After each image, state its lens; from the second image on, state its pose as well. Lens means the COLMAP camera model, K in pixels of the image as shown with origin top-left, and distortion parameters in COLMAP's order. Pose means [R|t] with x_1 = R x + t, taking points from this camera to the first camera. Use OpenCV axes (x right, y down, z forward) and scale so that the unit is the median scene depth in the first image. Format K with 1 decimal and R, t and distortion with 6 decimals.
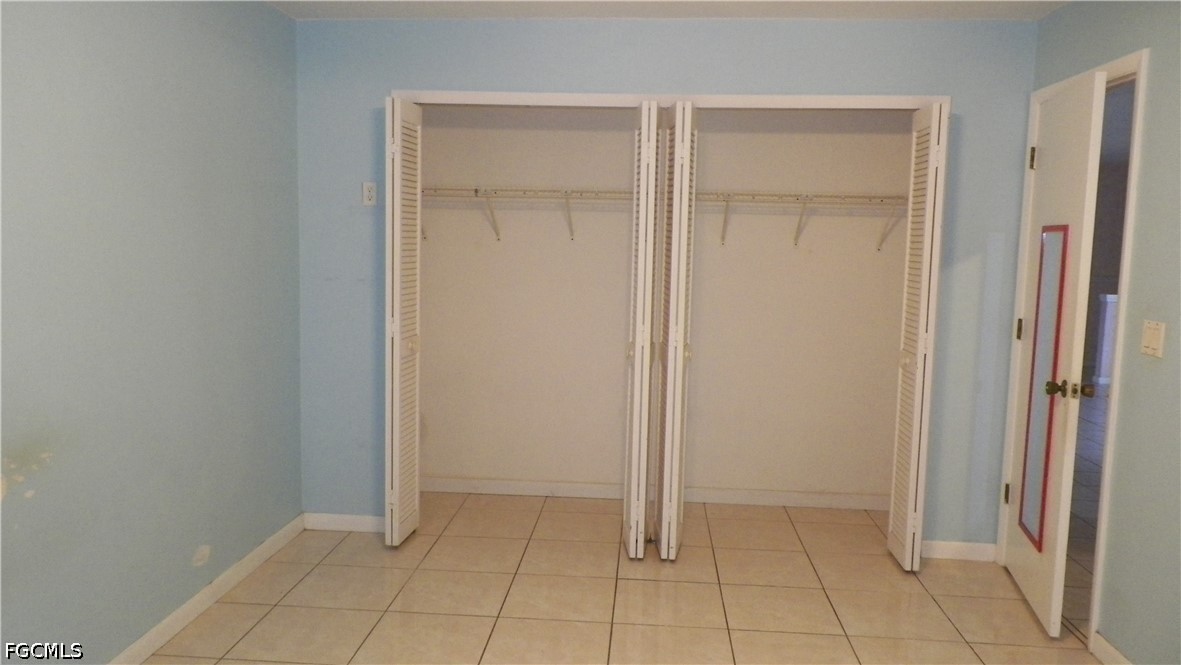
lens RADIAL K [[903.2, 0, 590.5], [0, 903.2, 332.5], [0, 0, 1]] dist [0.035641, -0.008095]
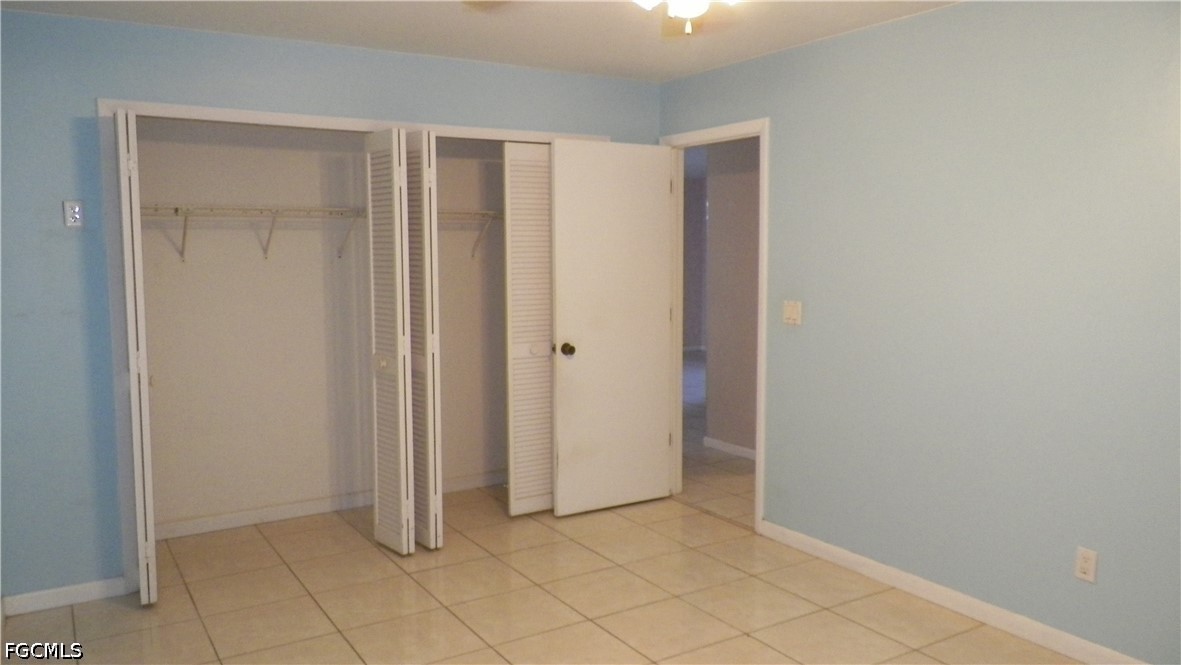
lens RADIAL K [[880.6, 0, 590.5], [0, 880.6, 332.5], [0, 0, 1]] dist [0.006141, 0.002010]
pose [[0.803868, -0.080136, 0.589384, -0.352816], [0.086610, 0.996092, 0.017305, -0.010112], [-0.588468, 0.037136, 0.807667, 0.021940]]
